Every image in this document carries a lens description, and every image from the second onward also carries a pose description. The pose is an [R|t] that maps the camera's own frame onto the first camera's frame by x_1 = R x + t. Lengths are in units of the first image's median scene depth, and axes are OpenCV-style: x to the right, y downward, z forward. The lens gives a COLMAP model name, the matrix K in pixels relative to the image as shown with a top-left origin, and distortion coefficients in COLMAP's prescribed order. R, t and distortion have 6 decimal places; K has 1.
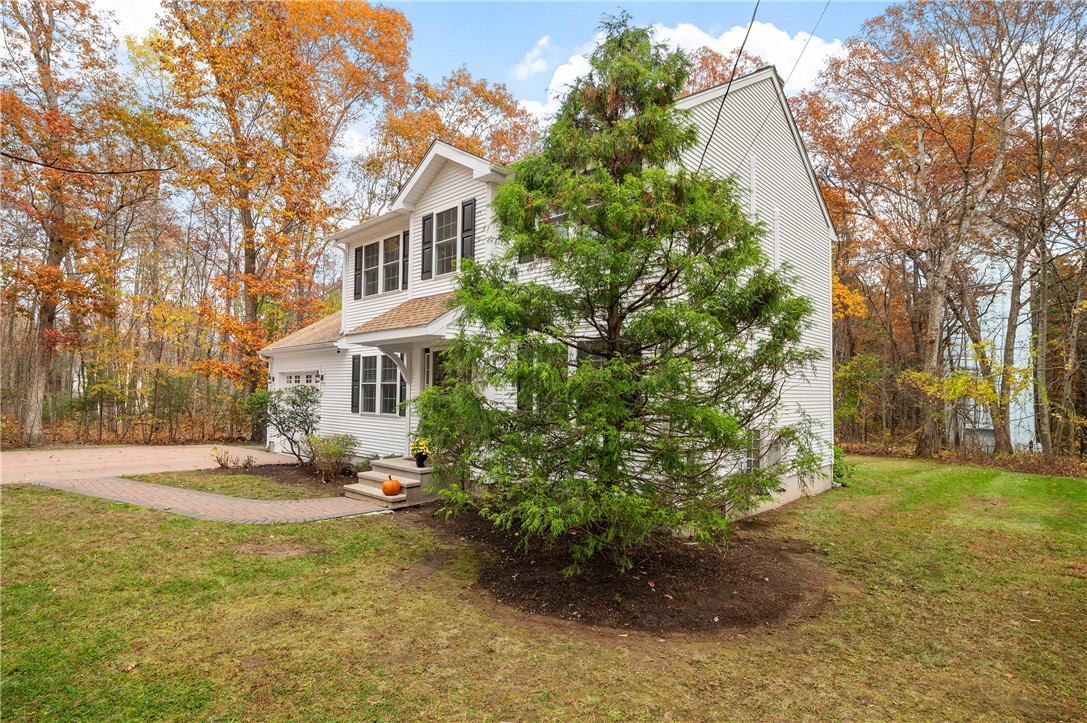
lens RADIAL K [[547.0, 0, 544.2], [0, 547.0, 363.9], [0, 0, 1]] dist [0.002962, -0.000948]
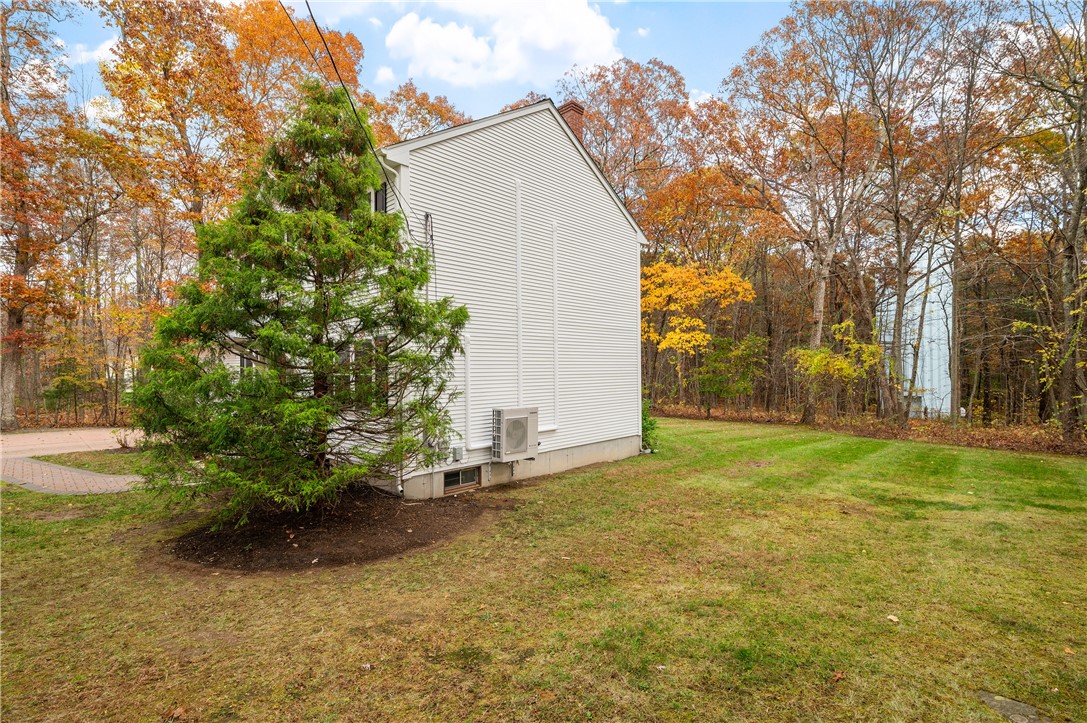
lens RADIAL K [[494.2, 0, 541.8], [0, 494.2, 363.9], [0, 0, 1]] dist [0.002212, -0.000012]
pose [[0.999761, -0.020154, -0.008504, 0.424784], [0.020489, 0.998933, 0.041400, -0.024102], [0.007661, -0.041565, 0.999106, -0.083979]]
